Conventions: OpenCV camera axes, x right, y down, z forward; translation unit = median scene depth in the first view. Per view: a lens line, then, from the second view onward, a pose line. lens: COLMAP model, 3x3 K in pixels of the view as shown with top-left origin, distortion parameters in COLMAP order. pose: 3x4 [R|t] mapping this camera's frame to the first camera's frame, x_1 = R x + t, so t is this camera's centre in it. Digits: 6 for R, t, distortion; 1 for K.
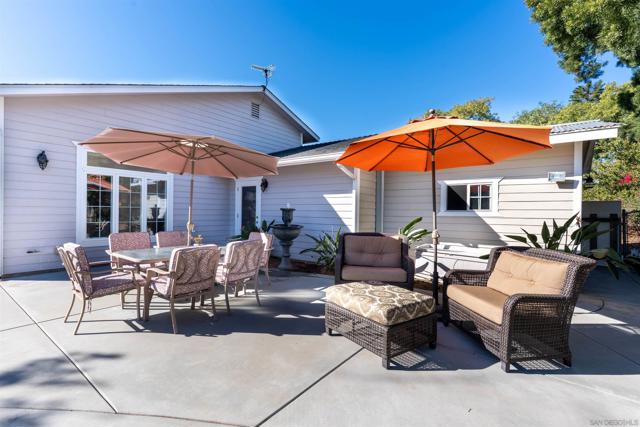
lens RADIAL K [[302.0, 0, 316.3], [0, 302.0, 213.7], [0, 0, 1]] dist [-0.001161, -0.000166]
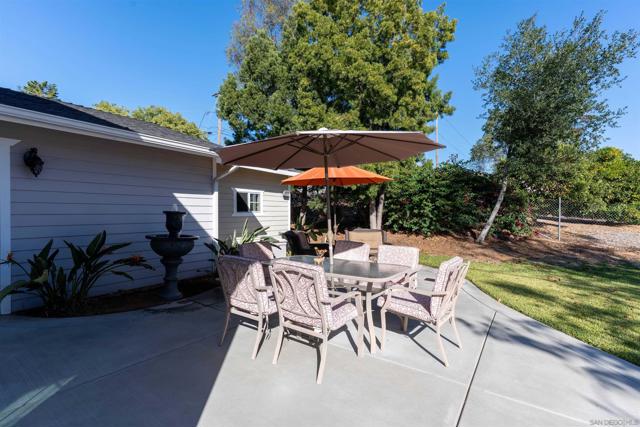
lens RADIAL K [[302.0, 0, 316.3], [0, 302.0, 213.7], [0, 0, 1]] dist [-0.001161, -0.000166]
pose [[-0.059648, -0.017621, 0.998064, -0.885350], [0.005603, 0.999823, 0.017987, -0.024661], [-0.998204, 0.006665, -0.059539, 0.777897]]
